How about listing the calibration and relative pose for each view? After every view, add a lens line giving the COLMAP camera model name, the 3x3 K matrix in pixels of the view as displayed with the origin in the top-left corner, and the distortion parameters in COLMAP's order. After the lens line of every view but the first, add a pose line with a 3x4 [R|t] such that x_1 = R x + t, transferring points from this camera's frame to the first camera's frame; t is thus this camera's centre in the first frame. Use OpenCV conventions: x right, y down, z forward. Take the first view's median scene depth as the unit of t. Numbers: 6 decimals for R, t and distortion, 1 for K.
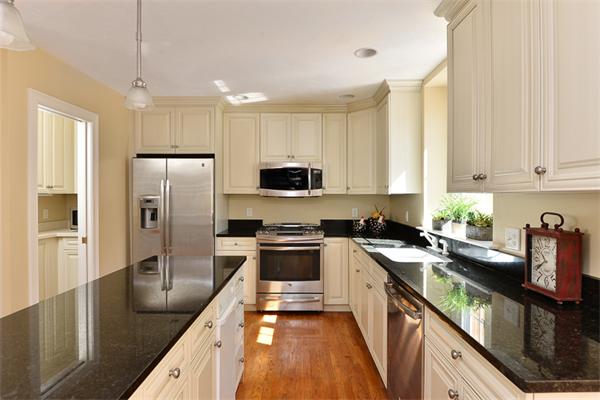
lens RADIAL K [[326.8, 0, 301.0], [0, 326.8, 196.0], [0, 0, 1]] dist [0.017760, -0.002559]
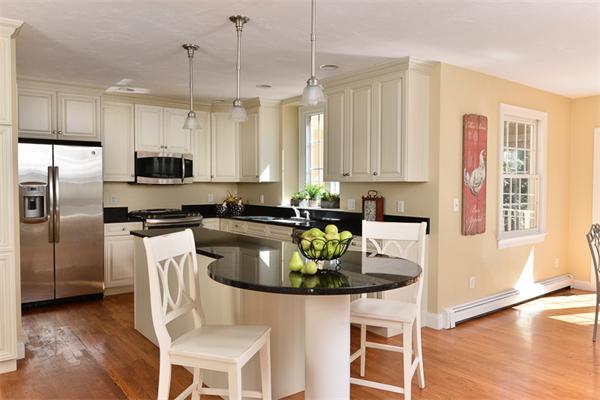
lens RADIAL K [[439.9, 0, 302.5], [0, 439.9, 199.8], [0, 0, 1]] dist [-0.046248, 0.002756]
pose [[0.781343, -0.022530, 0.623695, -0.610053], [-0.000230, 0.999338, 0.036388, 0.001163], [-0.624102, -0.028575, 0.780820, -0.441739]]
